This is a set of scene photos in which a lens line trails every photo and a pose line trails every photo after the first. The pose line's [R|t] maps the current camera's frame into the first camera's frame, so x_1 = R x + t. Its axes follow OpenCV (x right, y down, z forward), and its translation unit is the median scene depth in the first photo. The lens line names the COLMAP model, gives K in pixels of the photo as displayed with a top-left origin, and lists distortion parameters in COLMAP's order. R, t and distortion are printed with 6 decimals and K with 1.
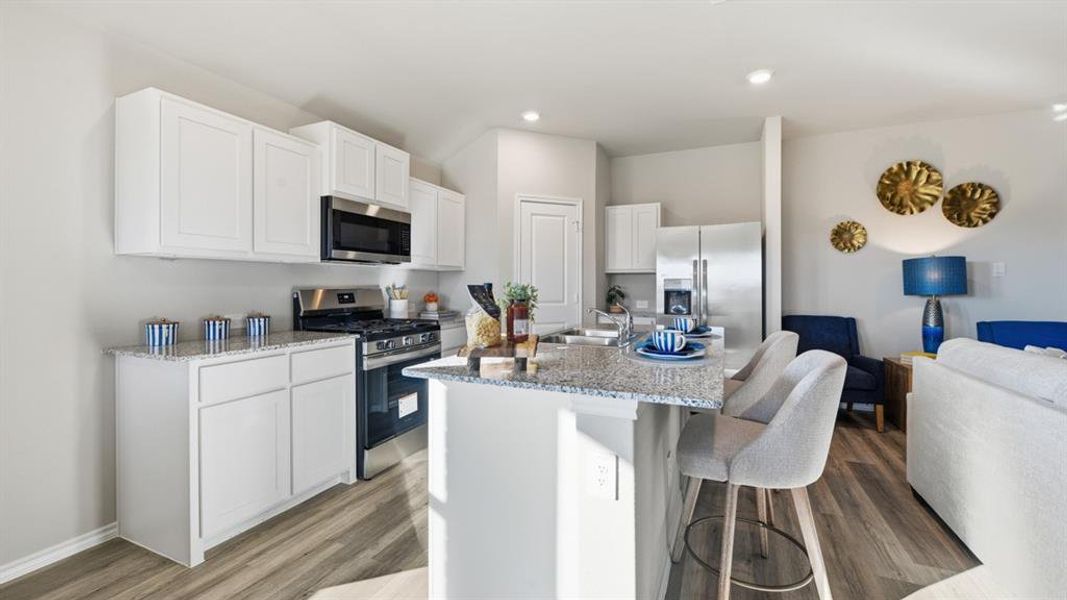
lens RADIAL K [[437.8, 0, 534.1], [0, 437.8, 285.0], [0, 0, 1]] dist [0.001086, -0.000012]
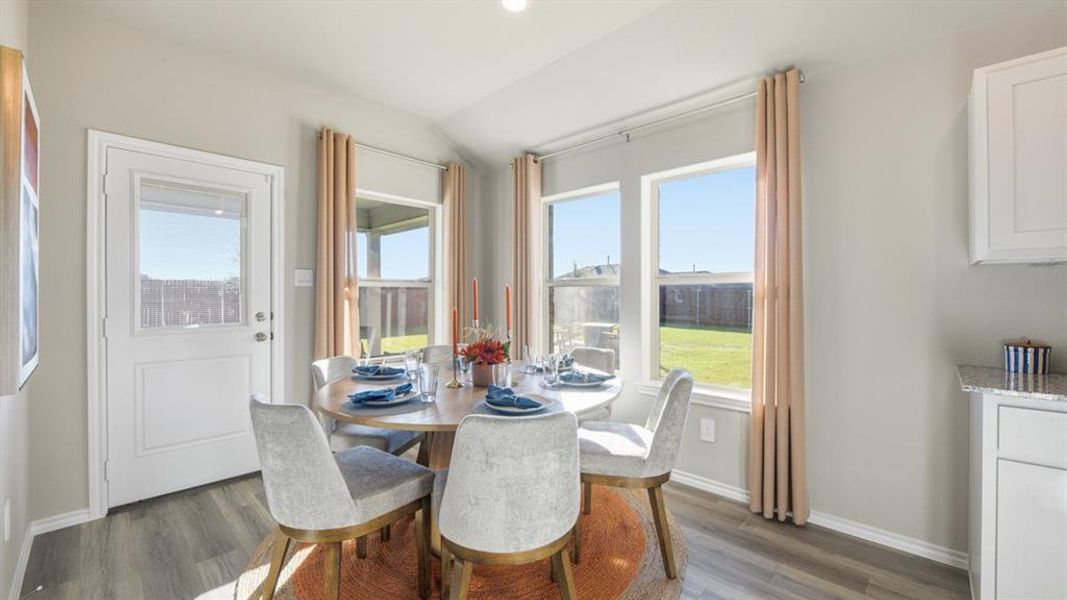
lens RADIAL K [[427.9, 0, 543.3], [0, 427.9, 295.3], [0, 0, 1]] dist [-0.001521, -0.000350]
pose [[-0.328028, -0.004807, -0.944656, 0.138718], [-0.001971, 0.999988, -0.004404, 0.000023], [0.944666, 0.000418, -0.328033, 0.322751]]
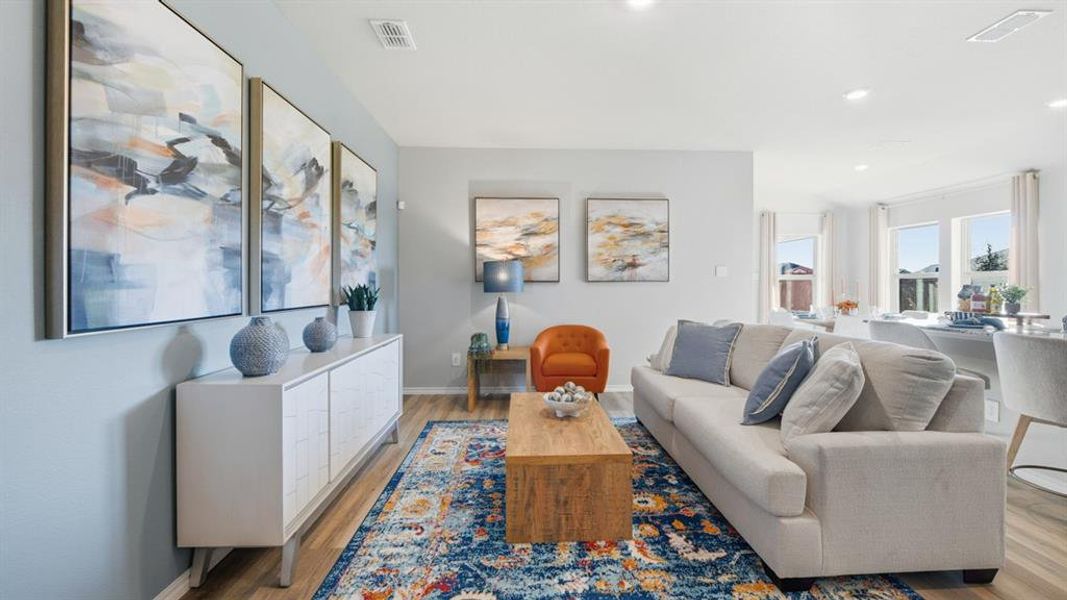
lens RADIAL K [[427.9, 0, 543.3], [0, 427.9, 295.3], [0, 0, 1]] dist [-0.001521, -0.000350]
pose [[-0.892875, 0.012726, -0.450126, 1.528189], [0.002212, 0.999712, 0.023877, 0.001120], [0.450300, 0.020324, -0.892646, 1.070574]]
